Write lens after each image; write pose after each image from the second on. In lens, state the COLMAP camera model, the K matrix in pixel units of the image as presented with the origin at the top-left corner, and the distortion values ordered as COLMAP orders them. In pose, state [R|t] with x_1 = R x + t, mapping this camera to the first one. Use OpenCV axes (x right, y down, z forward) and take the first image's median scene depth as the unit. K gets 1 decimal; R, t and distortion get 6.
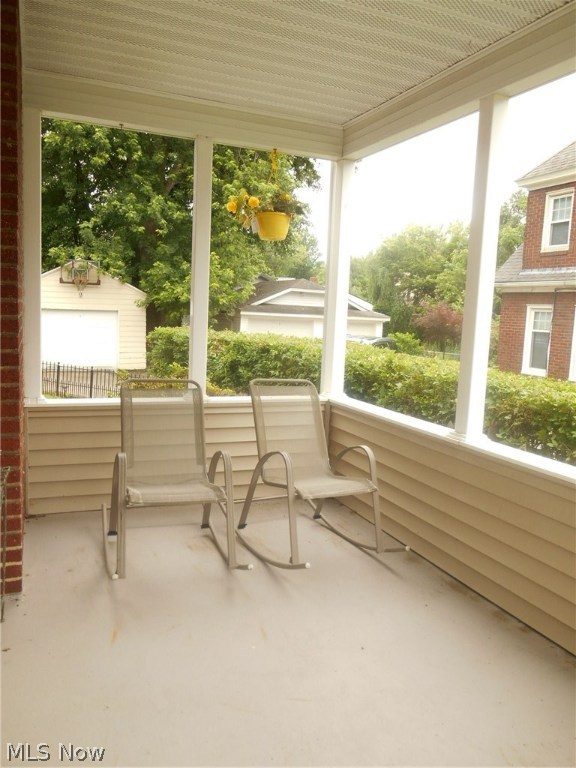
lens RADIAL K [[597.8, 0, 288.0], [0, 597.8, 384.0], [0, 0, 1]] dist [-0.029074, 0.008776]
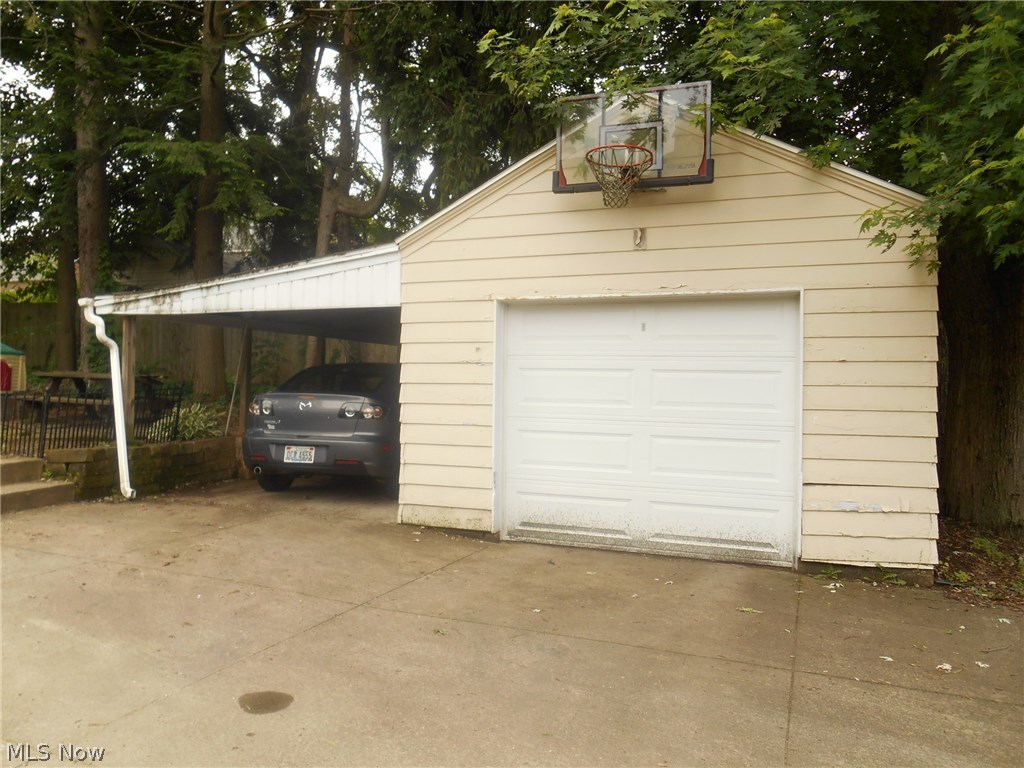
lens RADIAL K [[797.1, 0, 512.0], [0, 797.1, 384.0], [0, 0, 1]] dist [-0.029074, 0.008776]
pose [[0.697483, -0.029208, -0.716006, -0.078448], [-0.074731, 0.990756, -0.113213, -0.025208], [0.712694, 0.132472, 0.688853, 0.381567]]
